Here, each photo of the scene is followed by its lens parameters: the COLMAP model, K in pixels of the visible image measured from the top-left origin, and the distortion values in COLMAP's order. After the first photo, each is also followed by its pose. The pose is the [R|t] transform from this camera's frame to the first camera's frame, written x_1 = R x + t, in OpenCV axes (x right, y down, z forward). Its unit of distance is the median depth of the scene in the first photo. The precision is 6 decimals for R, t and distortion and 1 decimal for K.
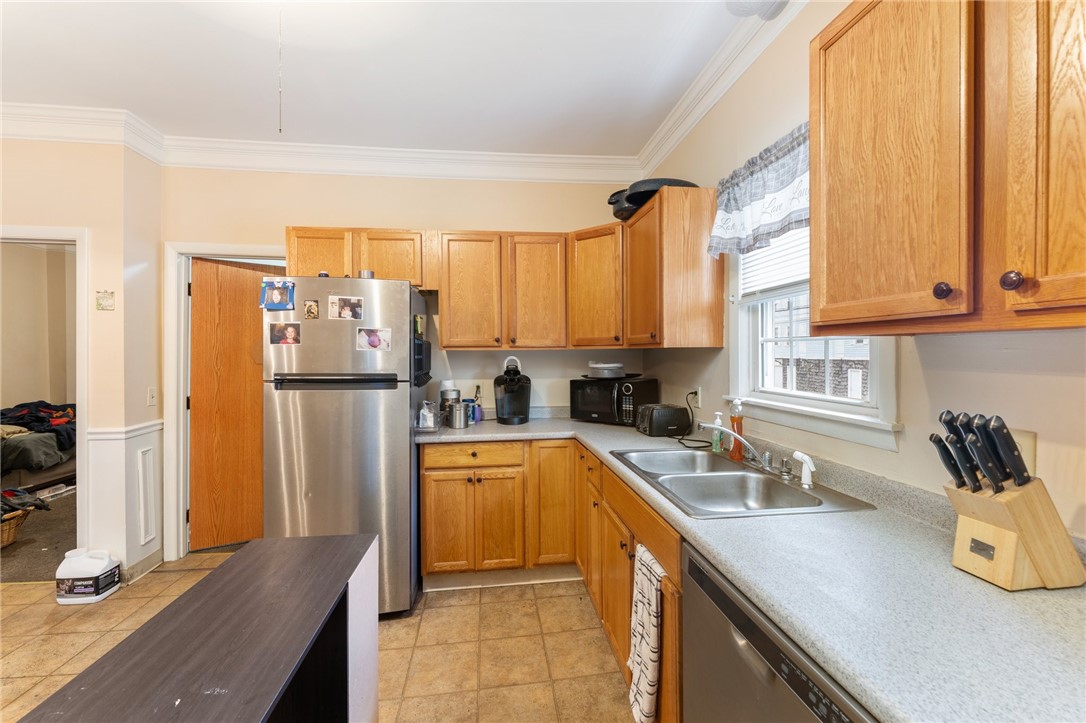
lens RADIAL K [[444.3, 0, 540.9], [0, 444.3, 353.8], [0, 0, 1]] dist [0.000503, 0.000325]
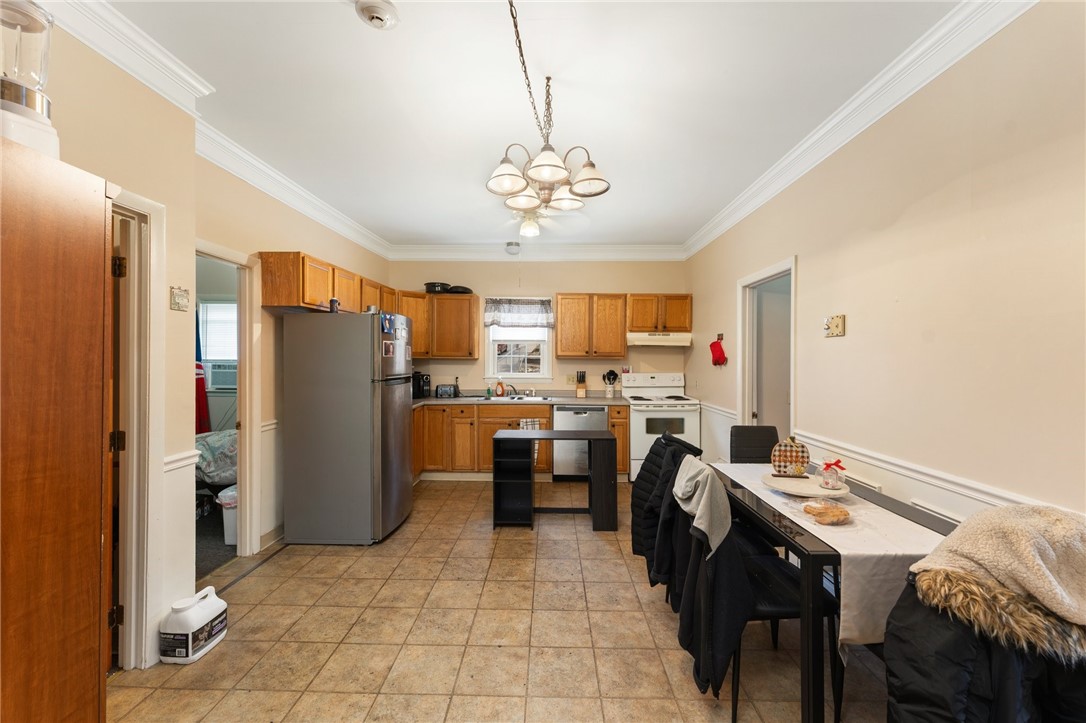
lens RADIAL K [[444.3, 0, 544.2], [0, 444.3, 360.8], [0, 0, 1]] dist [0.000503, 0.000325]
pose [[0.133045, -0.004261, 0.991101, -1.732830], [-0.004047, 0.999980, 0.004842, -0.011733], [-0.991102, -0.004655, 0.133025, 0.223958]]
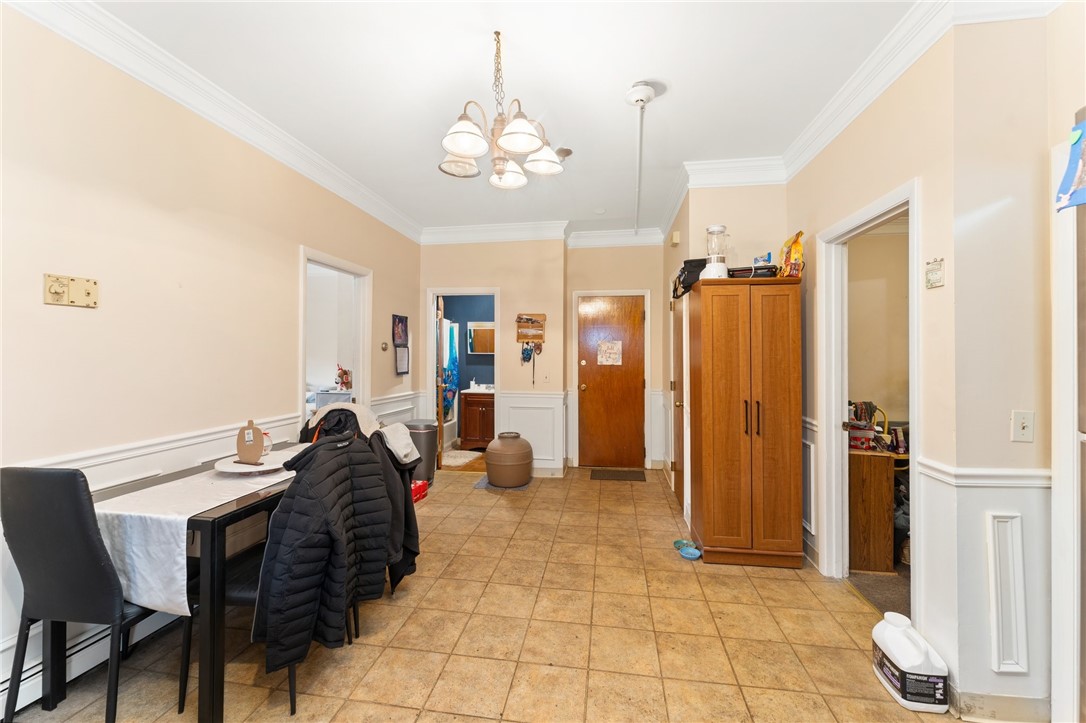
lens RADIAL K [[444.3, 0, 544.0], [0, 444.3, 355.9], [0, 0, 1]] dist [0.000503, 0.000325]
pose [[-0.261465, -0.001165, -0.965212, -0.167785], [-0.005814, 0.999983, 0.000367, 0.008775], [0.965196, 0.005708, -0.261467, 0.603270]]
